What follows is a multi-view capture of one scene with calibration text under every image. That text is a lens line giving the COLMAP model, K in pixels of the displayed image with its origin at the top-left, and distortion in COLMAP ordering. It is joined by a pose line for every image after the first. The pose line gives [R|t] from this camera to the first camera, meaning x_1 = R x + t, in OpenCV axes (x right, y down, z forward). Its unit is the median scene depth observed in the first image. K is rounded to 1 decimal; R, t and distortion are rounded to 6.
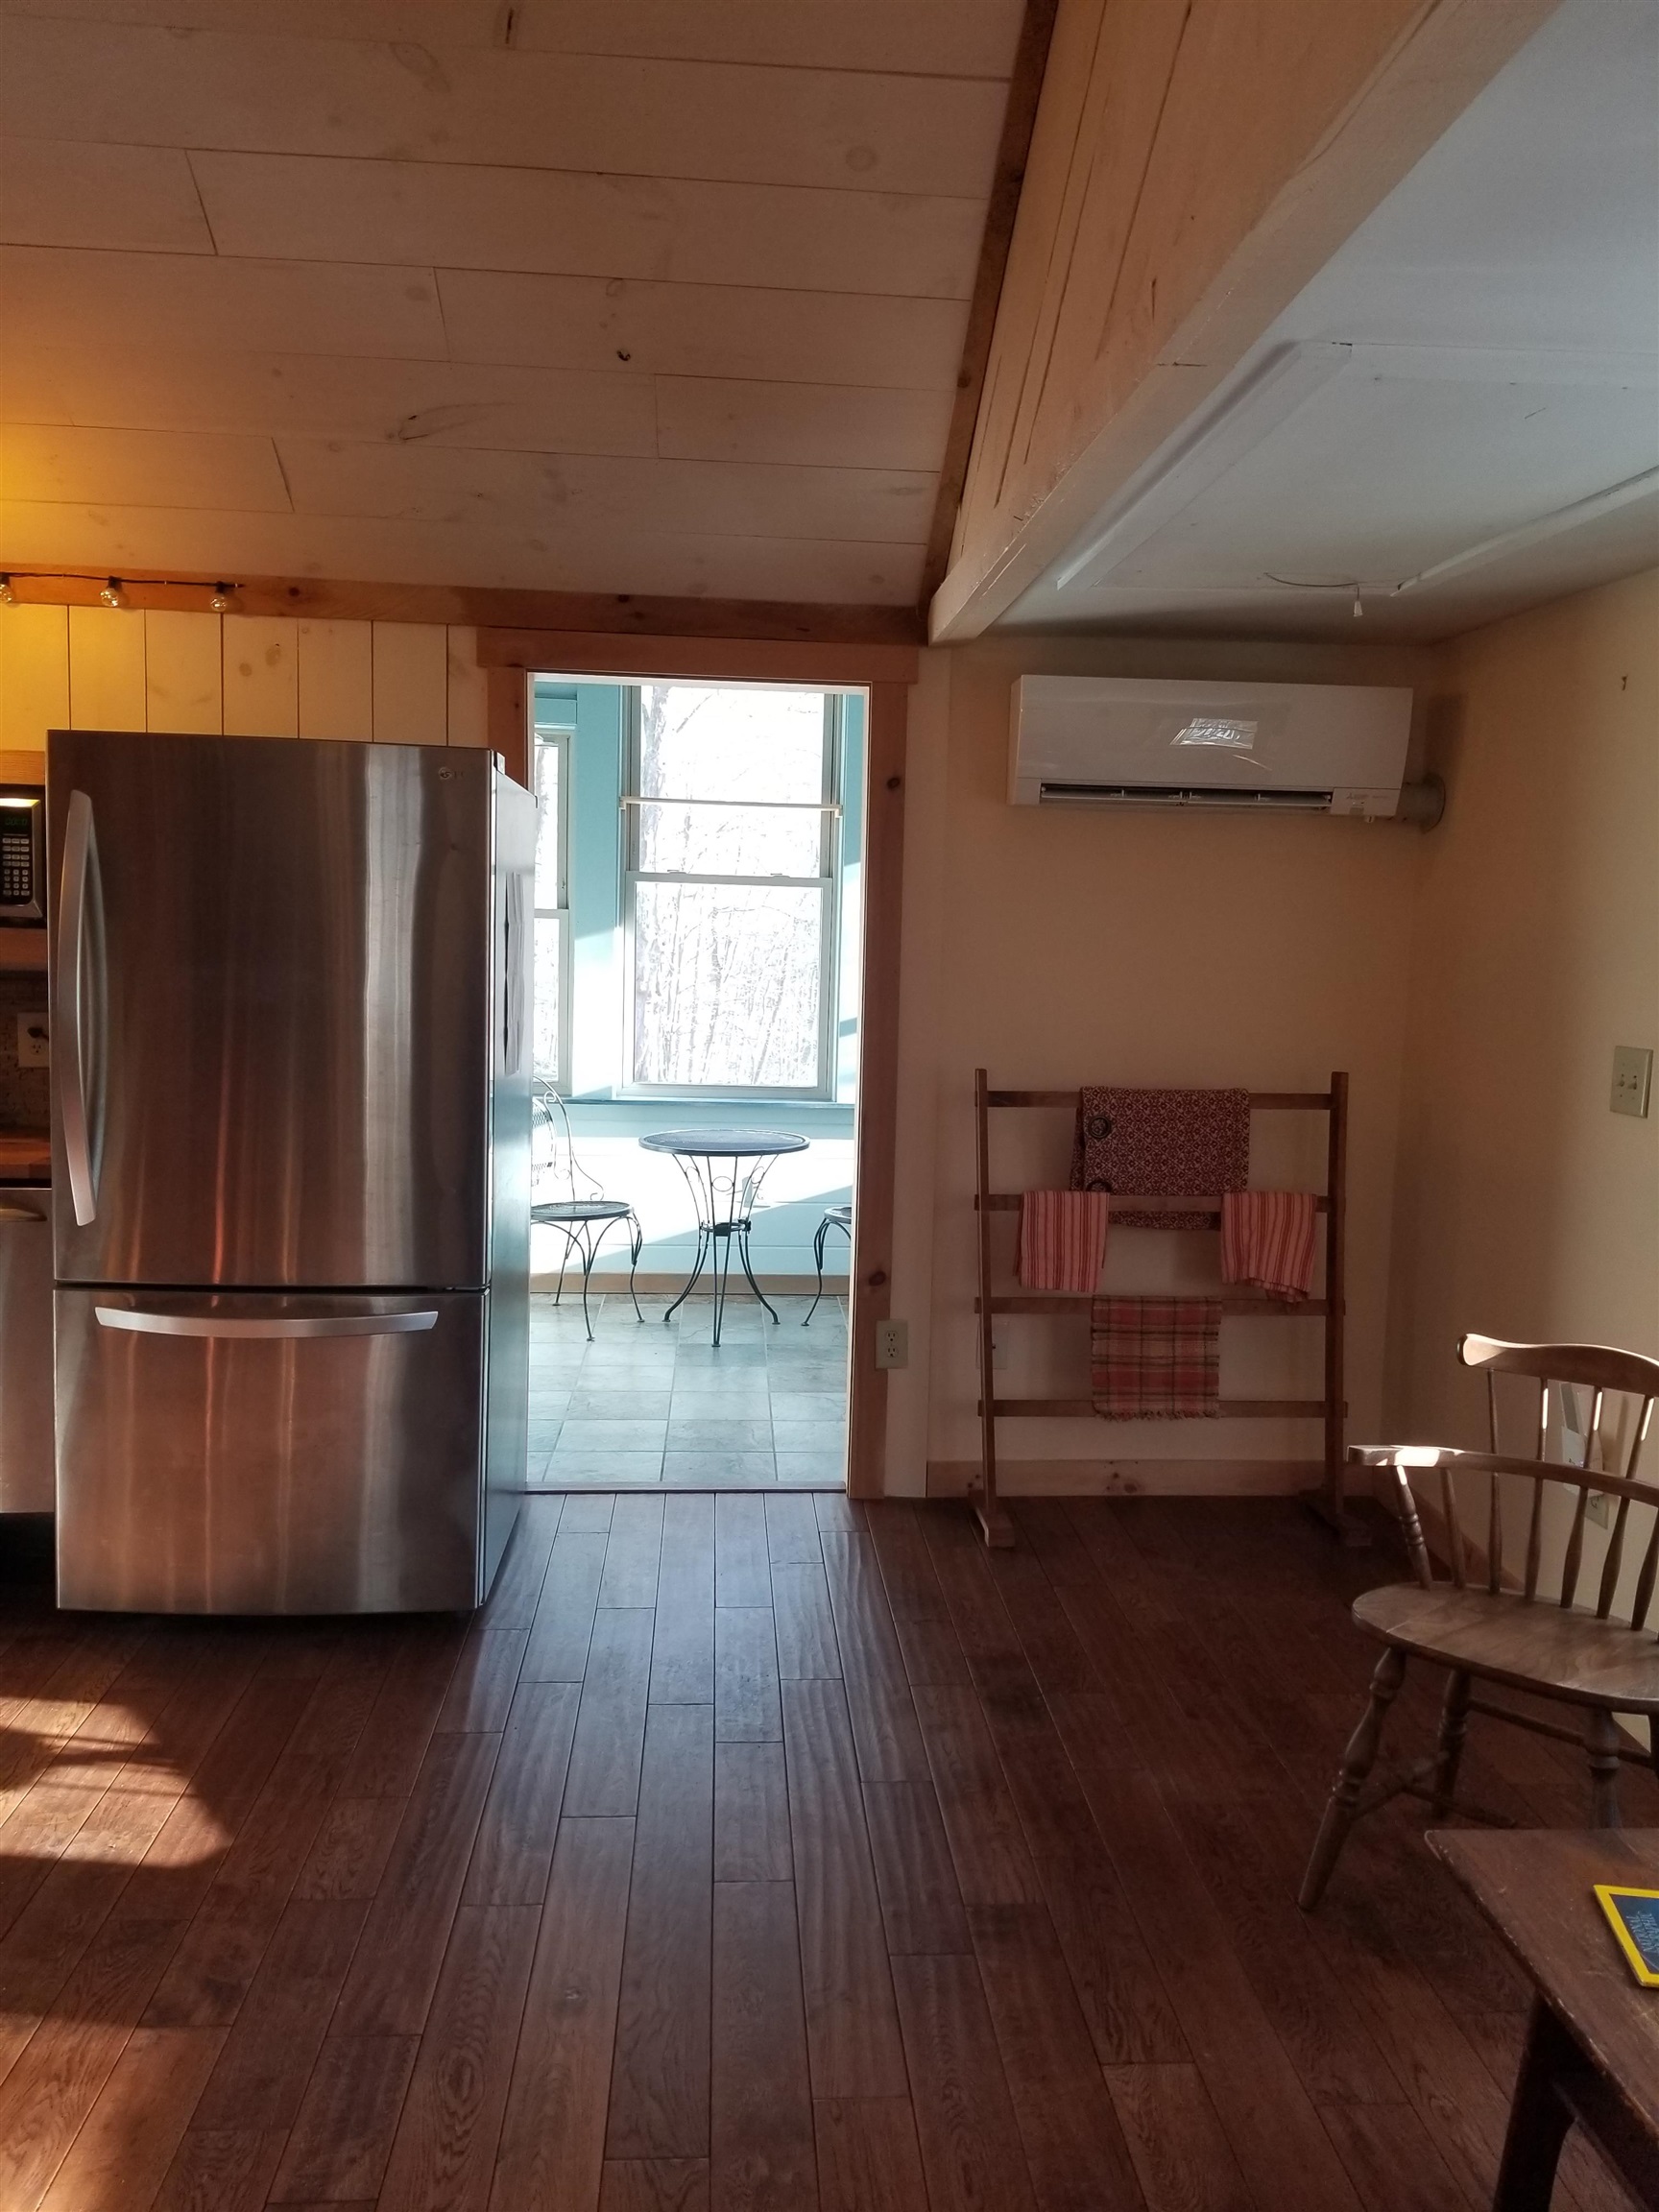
lens RADIAL K [[1754.6, 0, 893.5], [0, 1754.6, 1118.9], [0, 0, 1]] dist [0.080966, -0.121319]
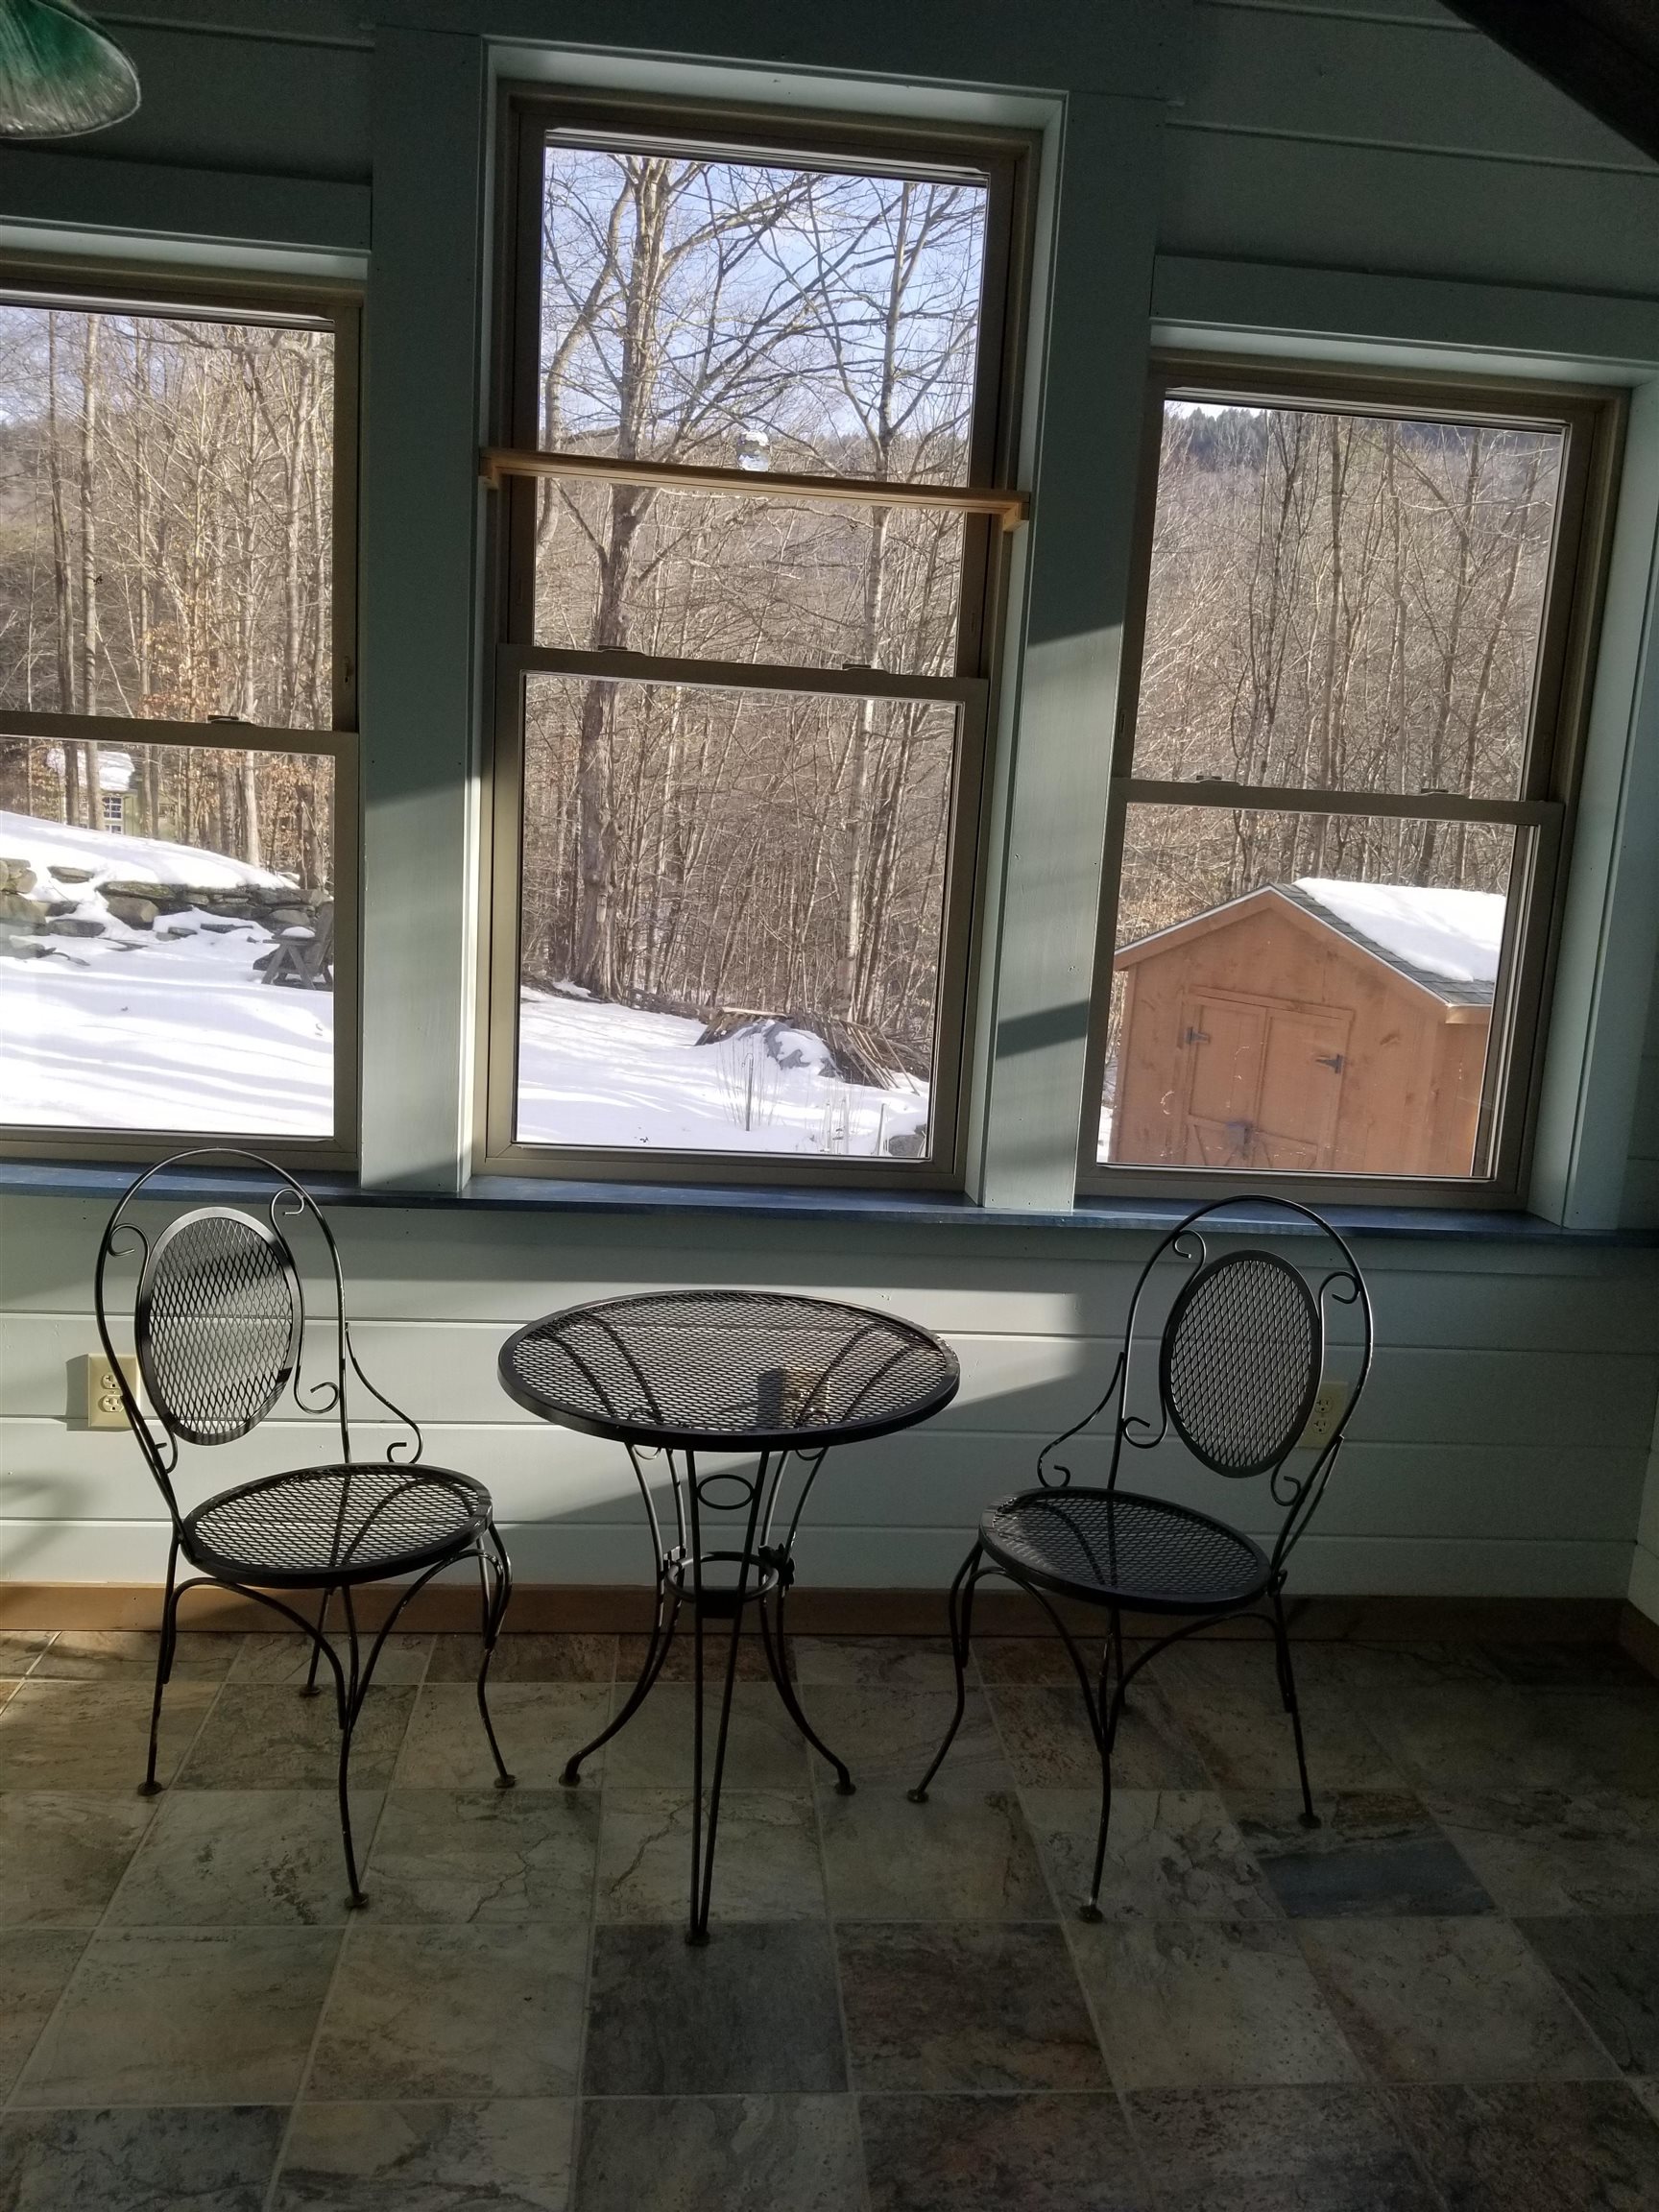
lens RADIAL K [[1754.6, 0, 851.9], [0, 1754.6, 1109.8], [0, 0, 1]] dist [0.080966, -0.121319]
pose [[0.999645, 0.026537, 0.002342, -0.113132], [-0.026626, 0.998074, 0.056033, -0.096291], [-0.000851, -0.056075, 0.998426, 0.977407]]
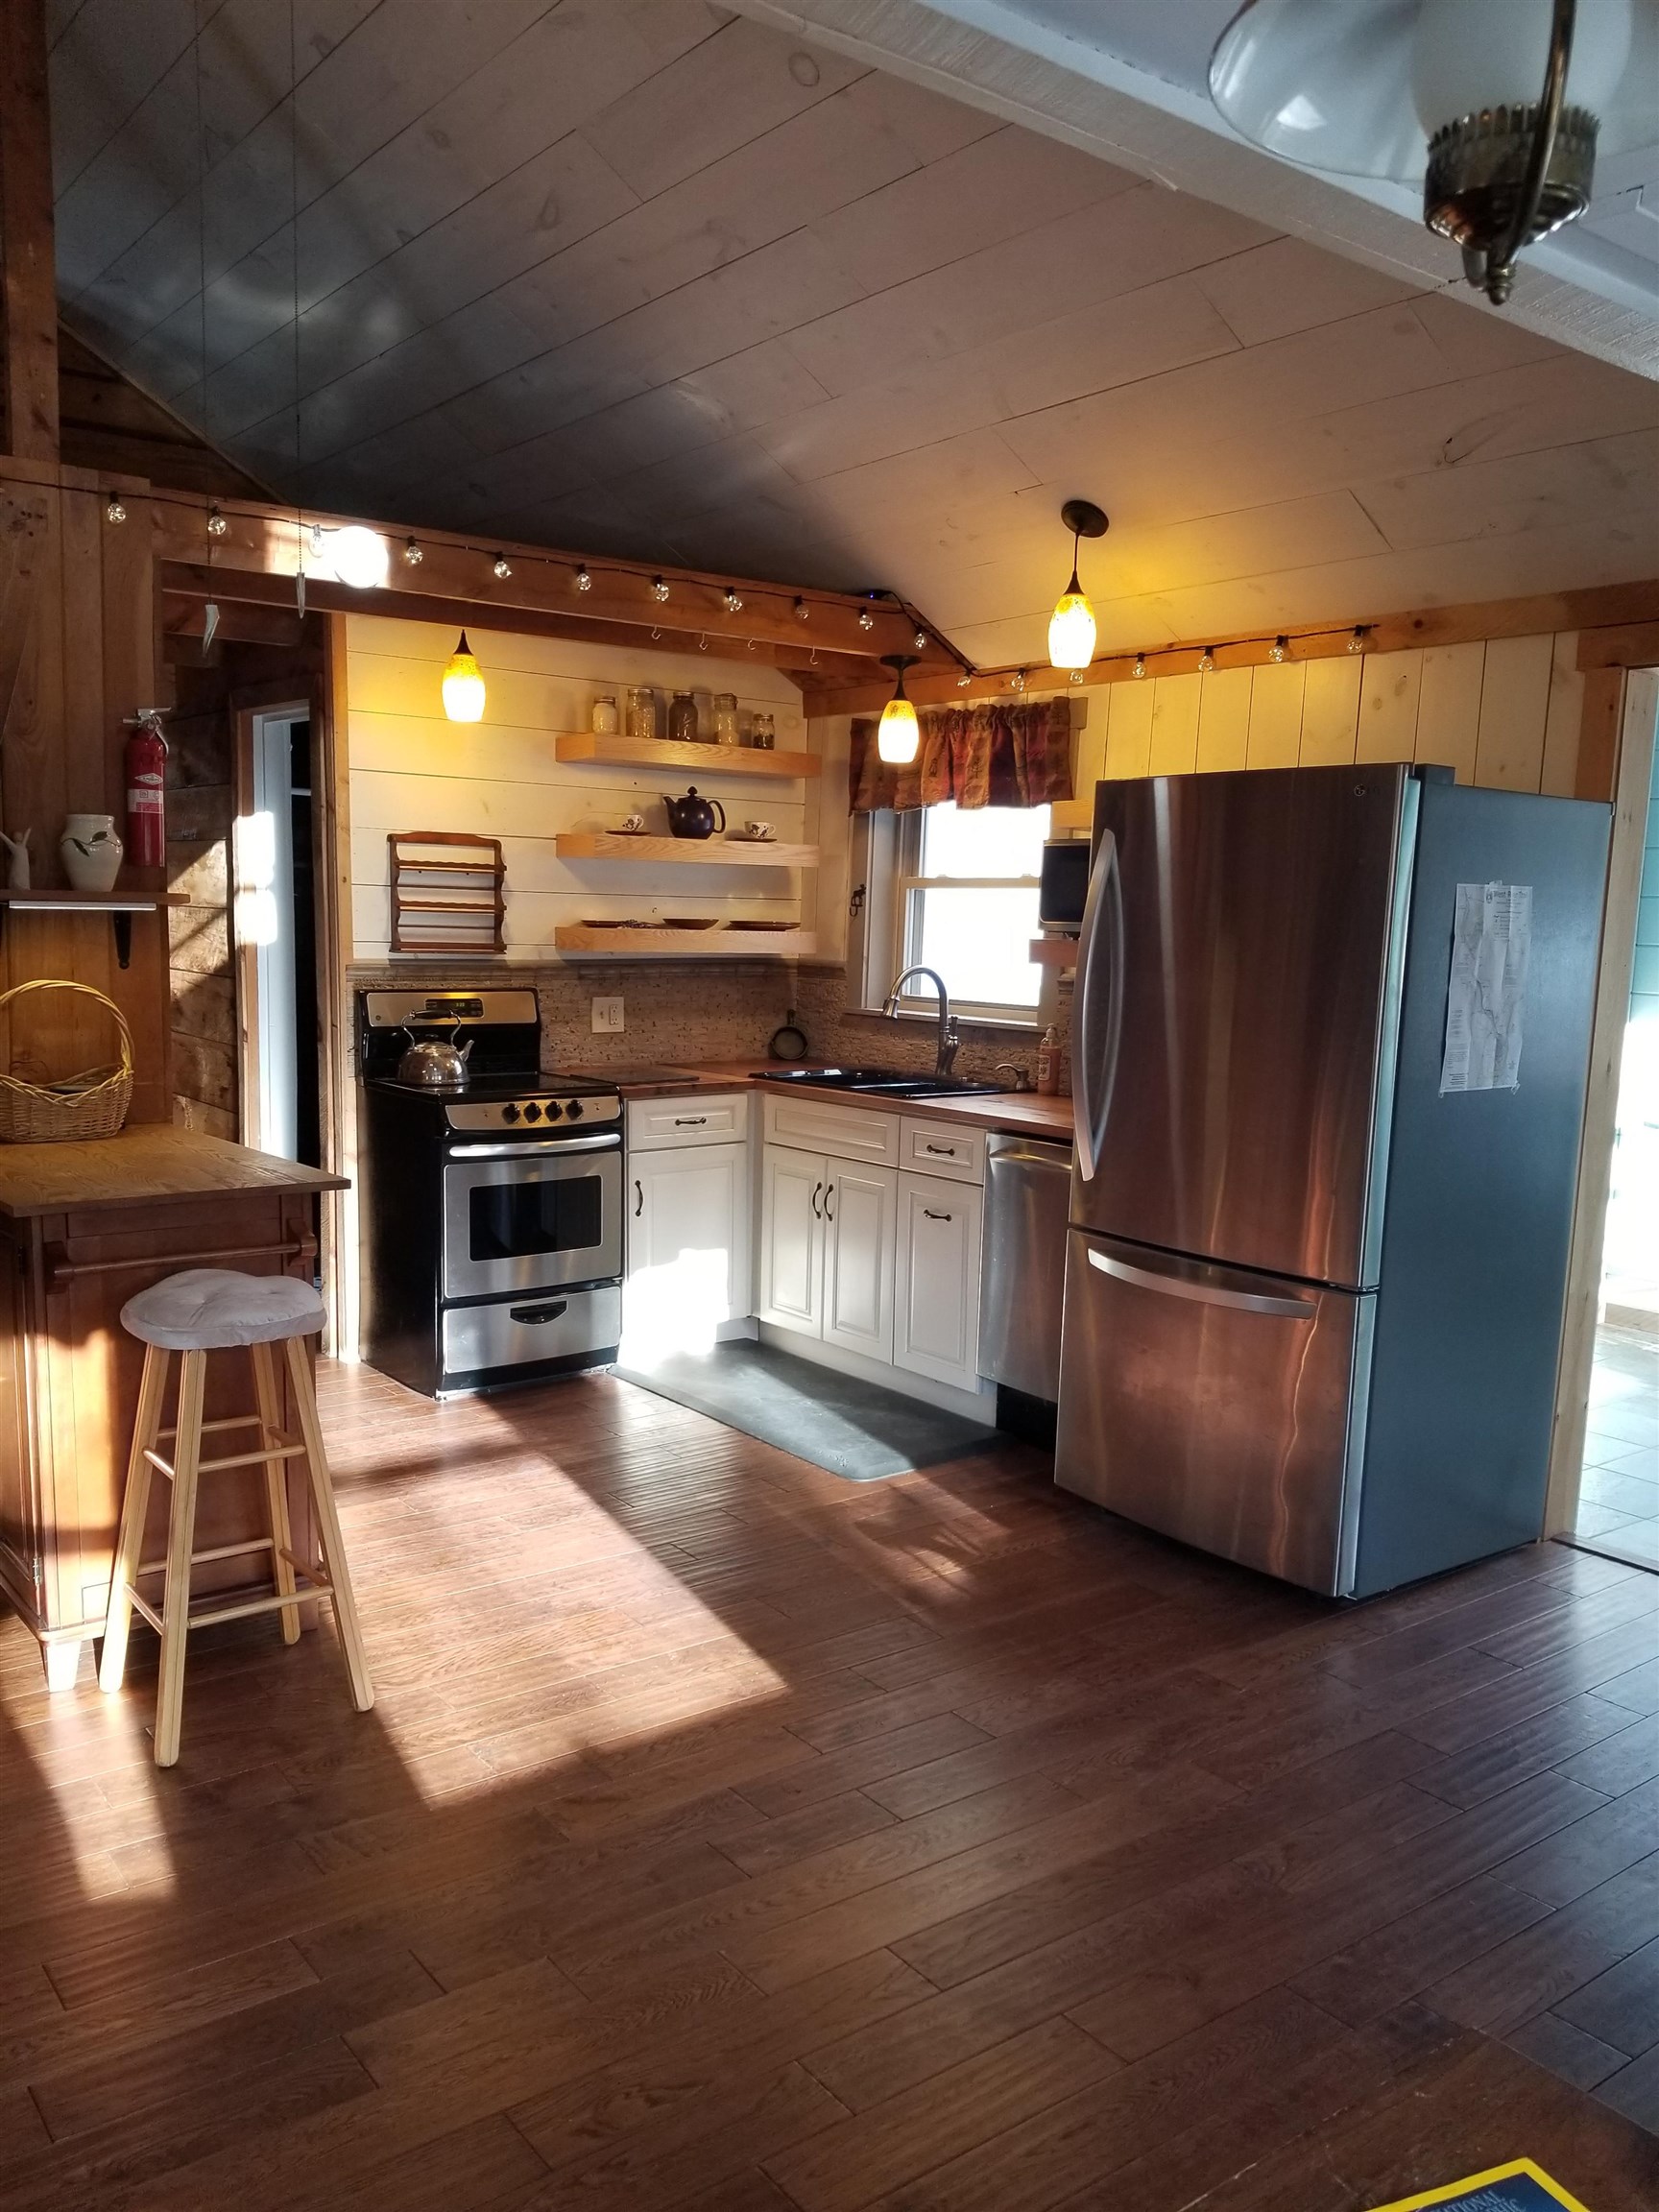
lens RADIAL K [[1754.6, 0, 807.1], [0, 1754.6, 1174.5], [0, 0, 1]] dist [0.080966, -0.121319]
pose [[0.543141, 0.112952, -0.832010, 0.373600], [-0.104026, 0.992328, 0.066808, -0.005547], [0.833173, 0.050264, 0.550724, 0.133289]]
